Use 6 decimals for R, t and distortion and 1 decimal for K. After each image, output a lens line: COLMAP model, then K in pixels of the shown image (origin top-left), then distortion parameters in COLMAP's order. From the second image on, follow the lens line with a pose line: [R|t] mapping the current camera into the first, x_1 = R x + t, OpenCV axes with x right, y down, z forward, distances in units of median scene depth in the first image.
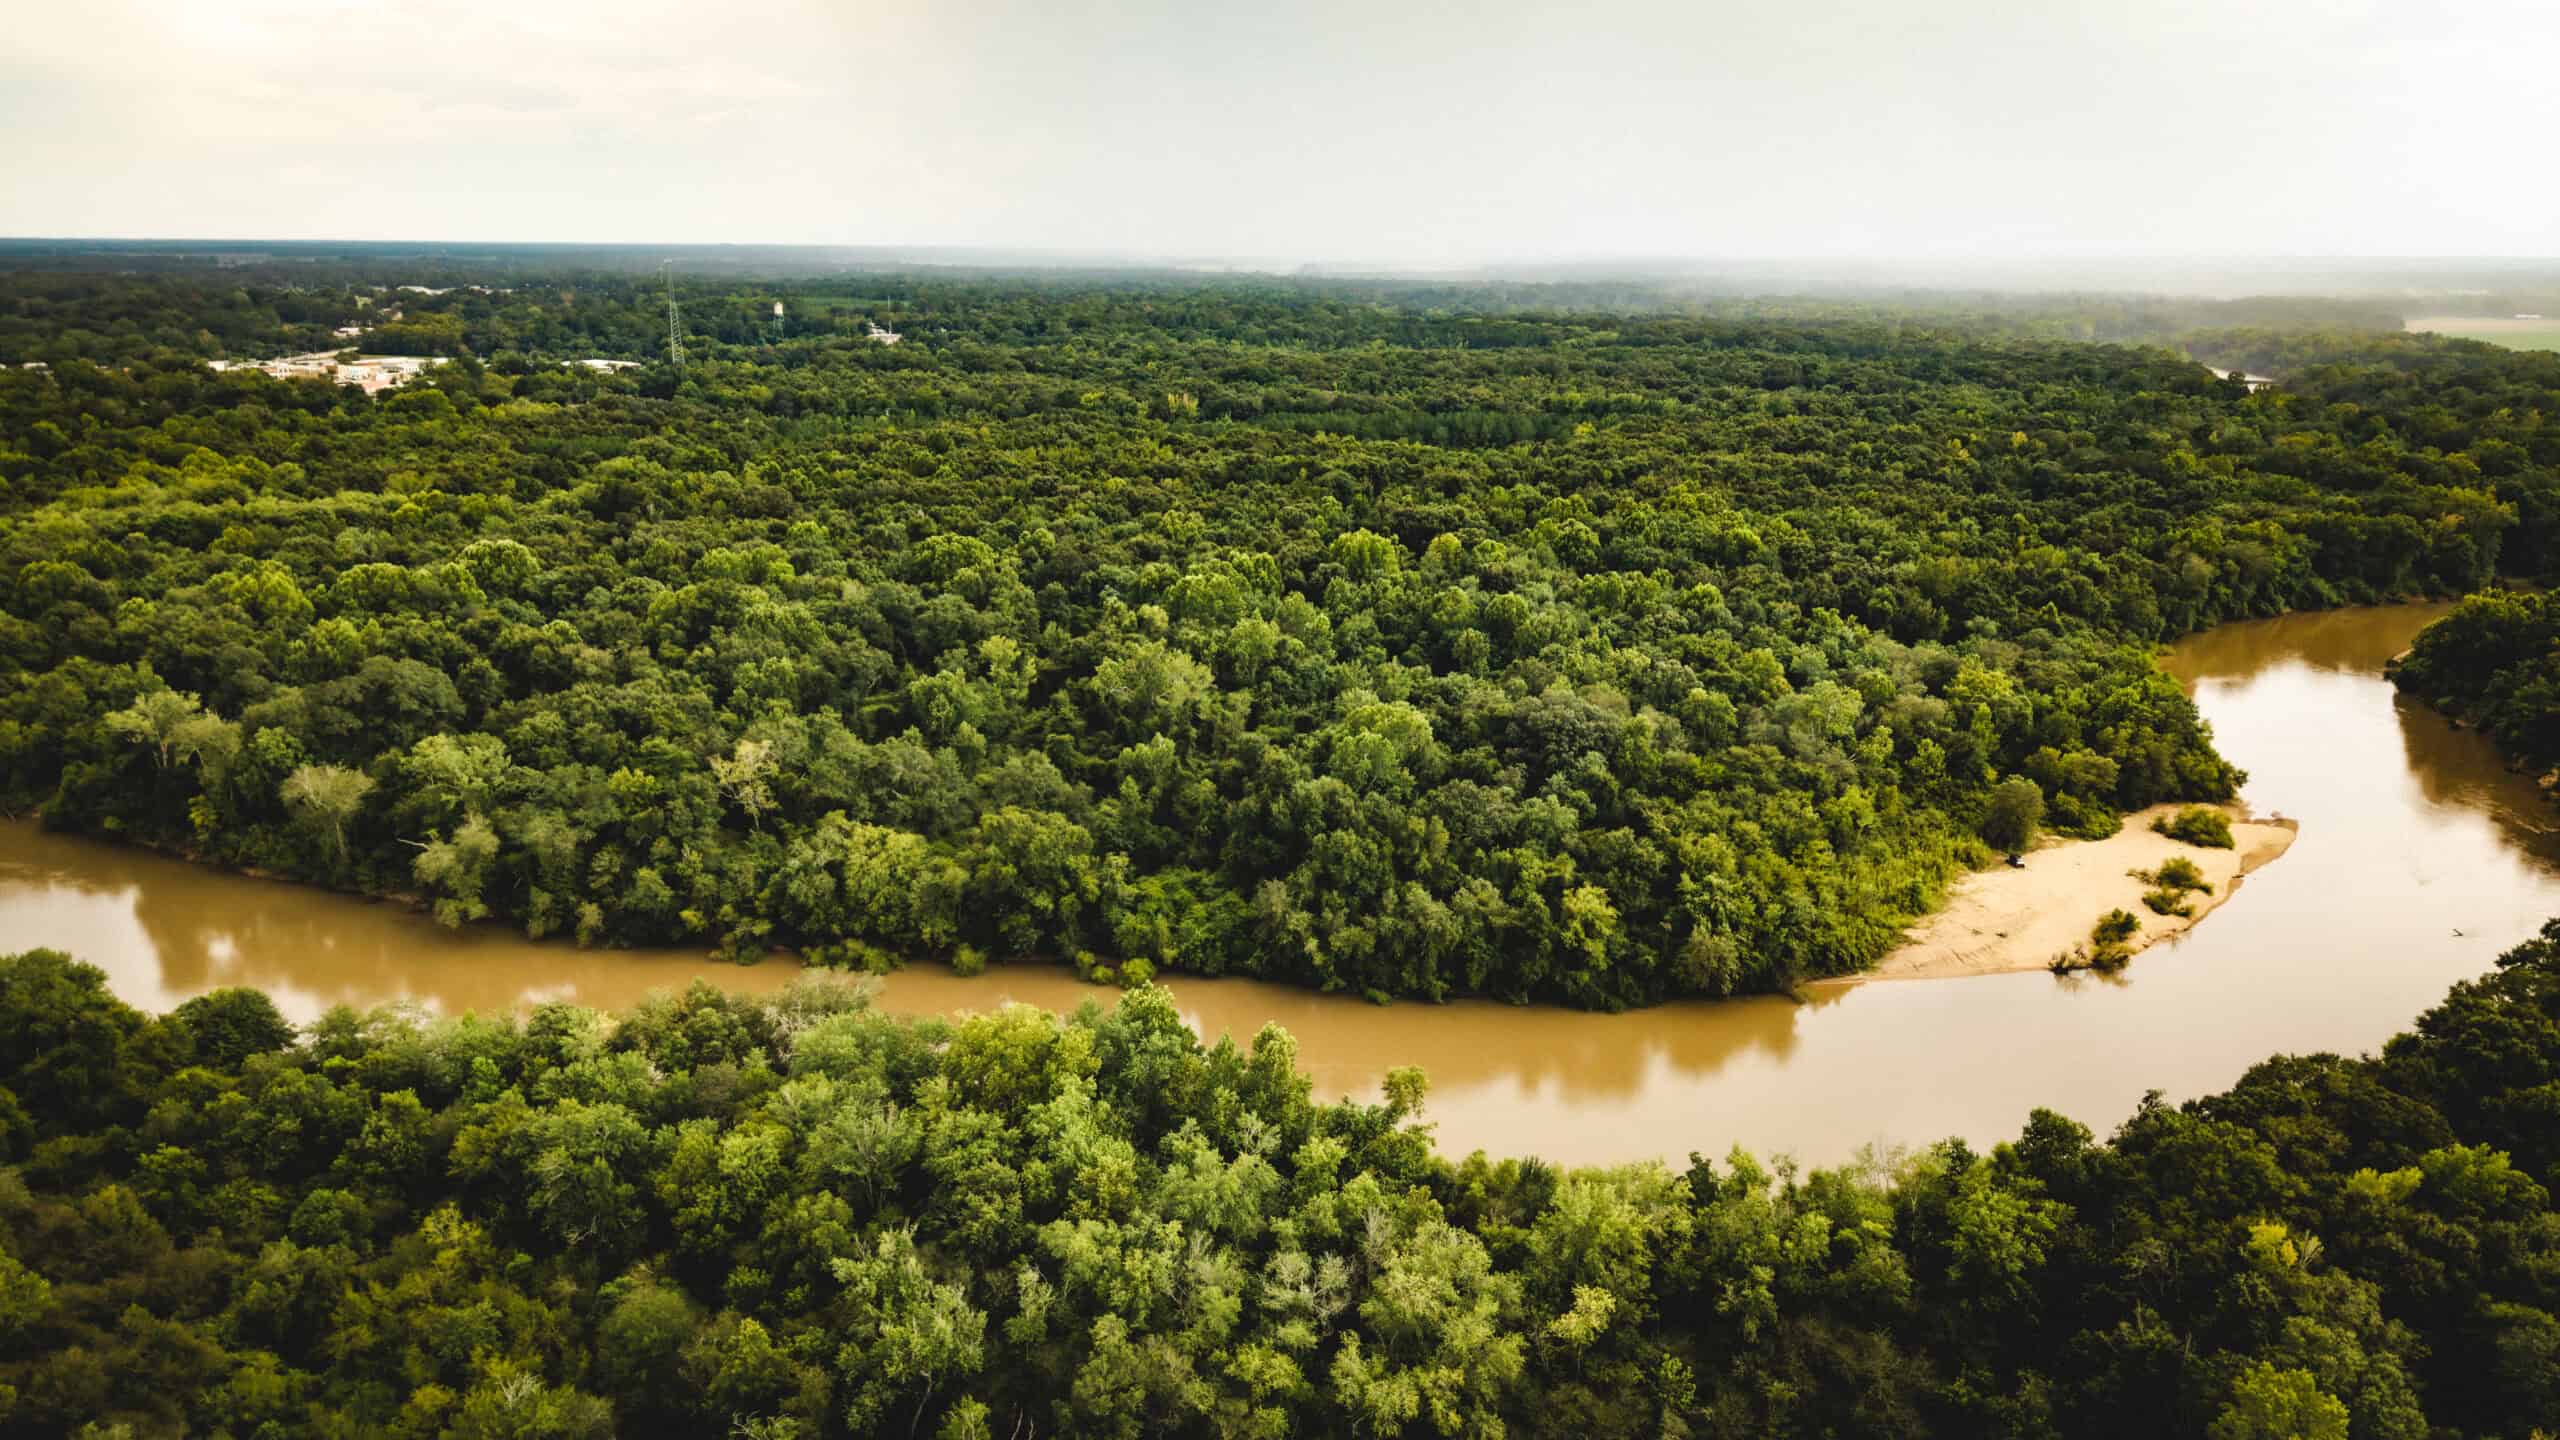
lens RADIAL K [[1742.9, 0, 1280.0], [0, 1742.9, 720.0], [0, 0, 1]] dist [0.062903, -0.072077]
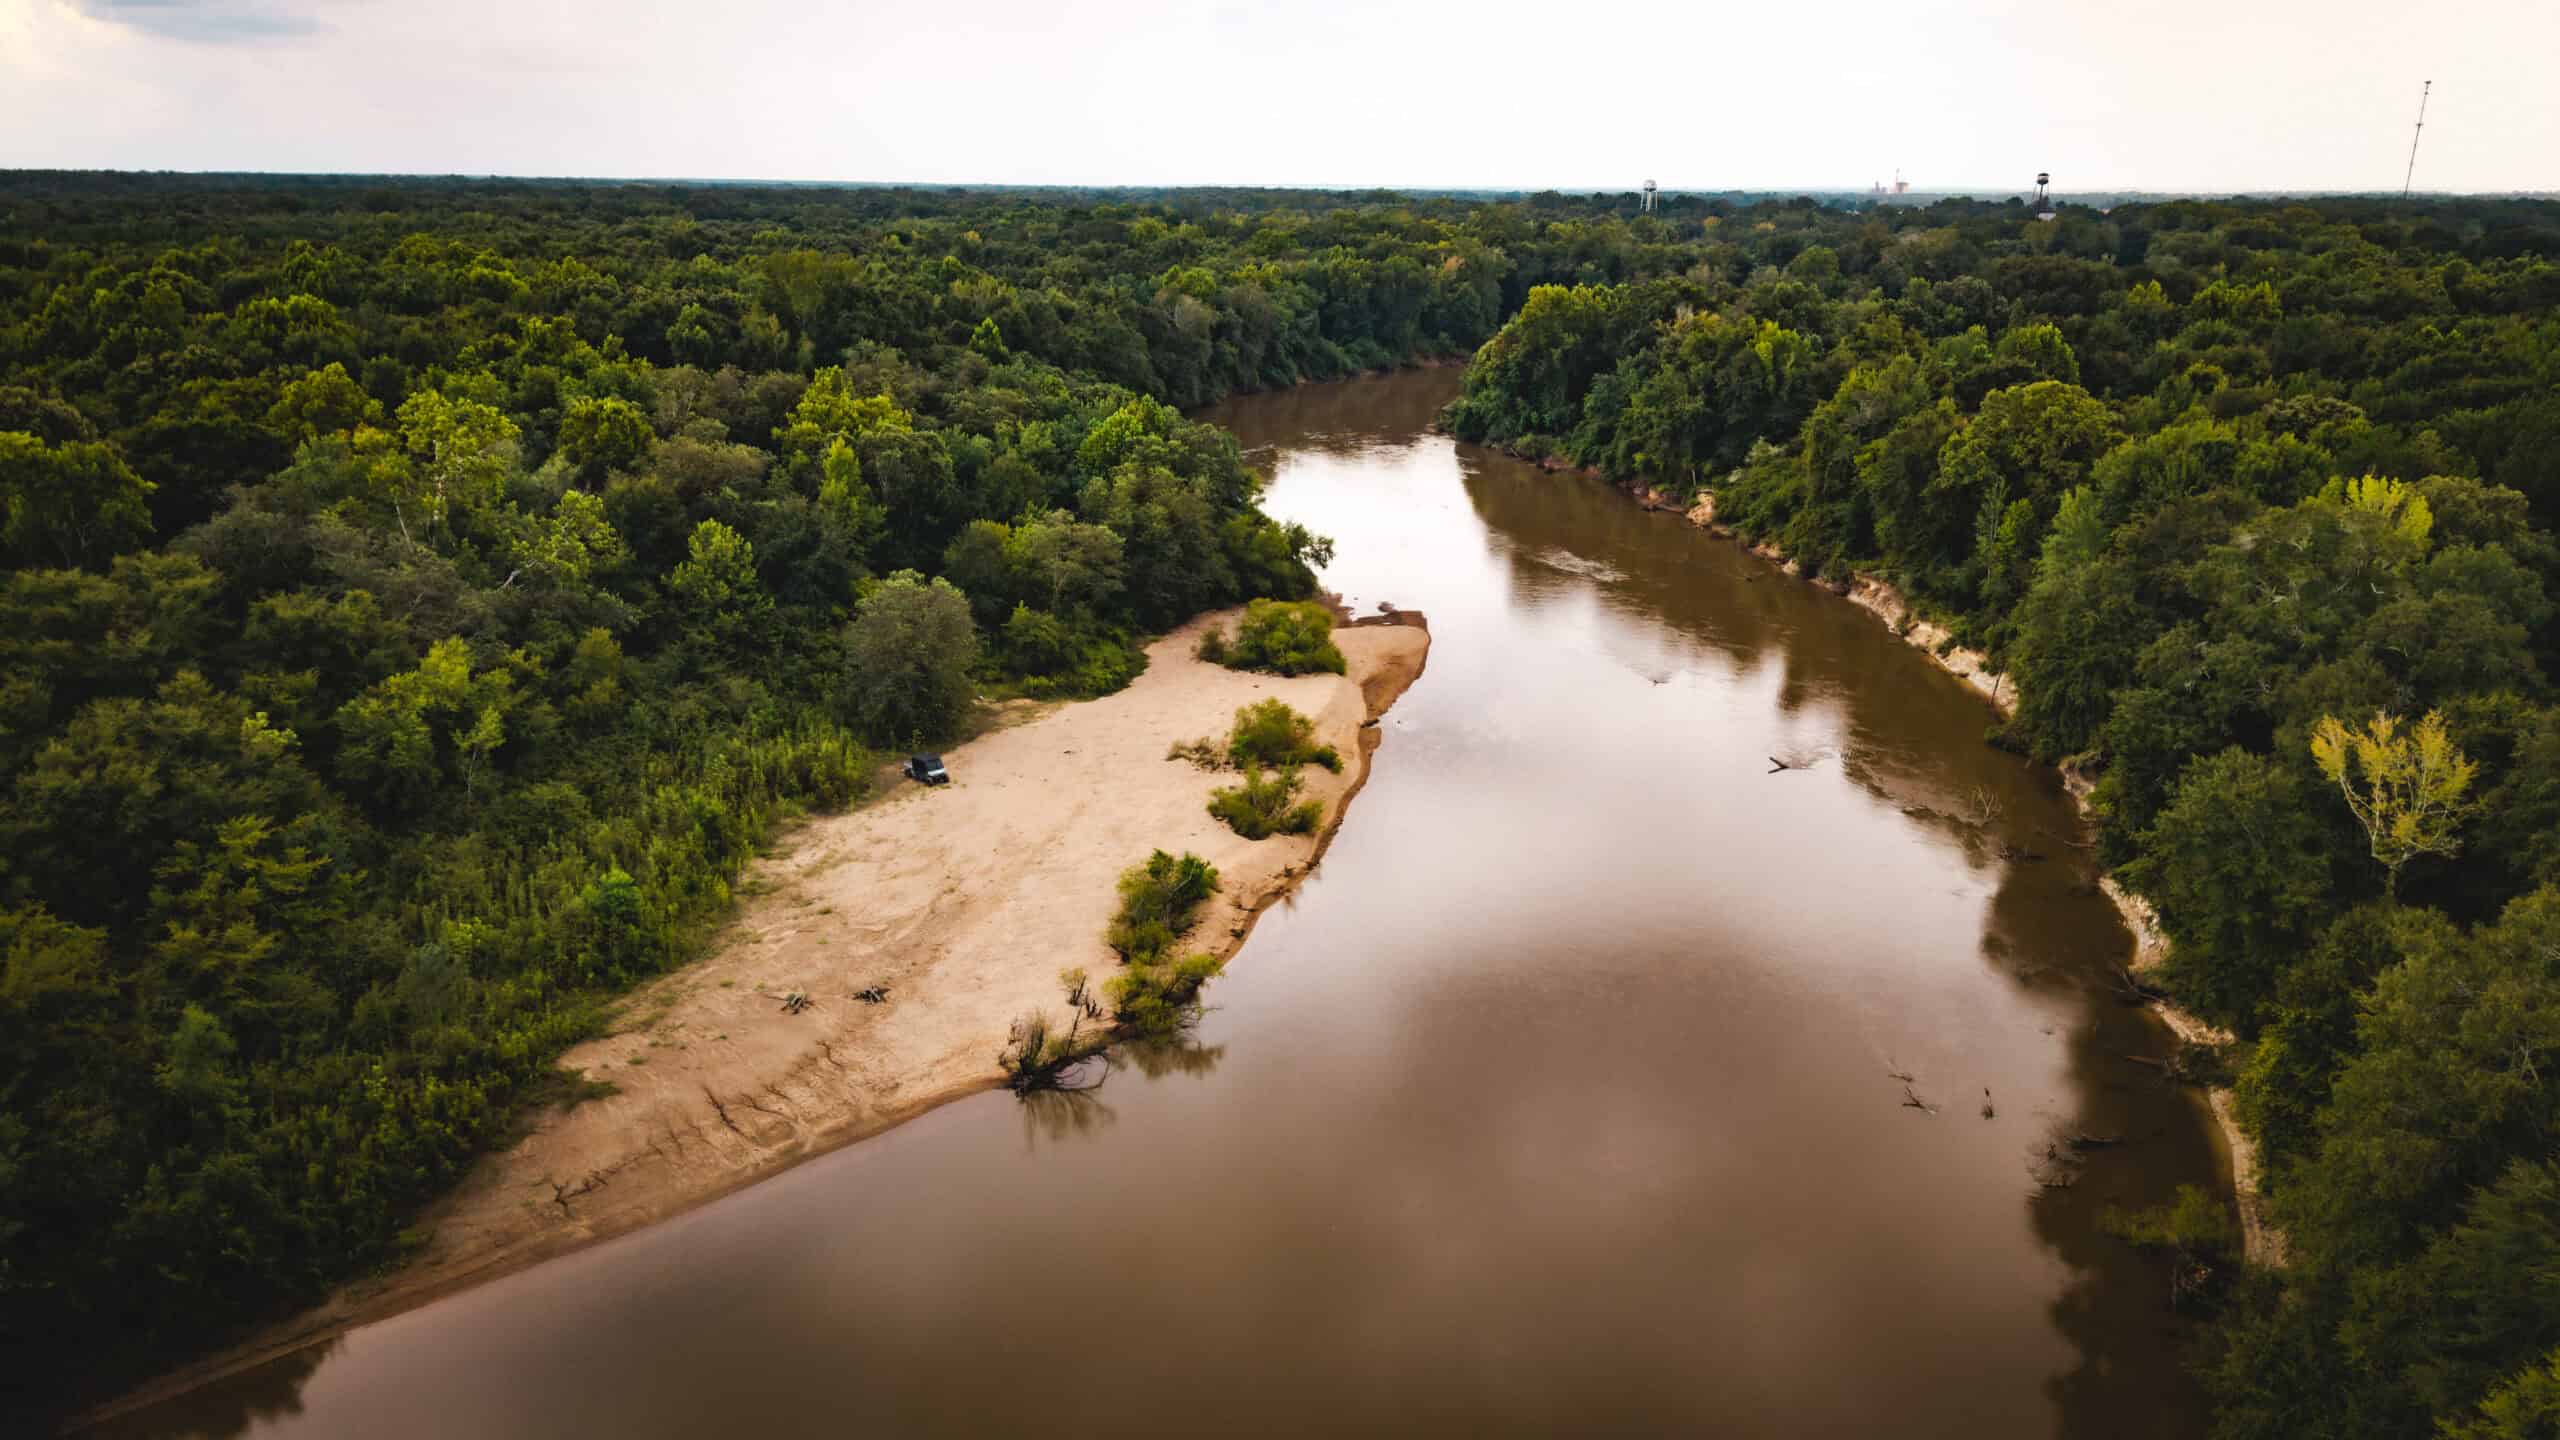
lens RADIAL K [[1721.0, 0, 1293.9], [0, 1721.0, 789.6], [0, 0, 1]] dist [0.067513, -0.083268]
pose [[0.853160, -0.177624, 0.490478, 0.273408], [0.141517, 0.983793, 0.110115, 0.048972], [-0.502087, -0.024535, 0.864469, 0.568005]]
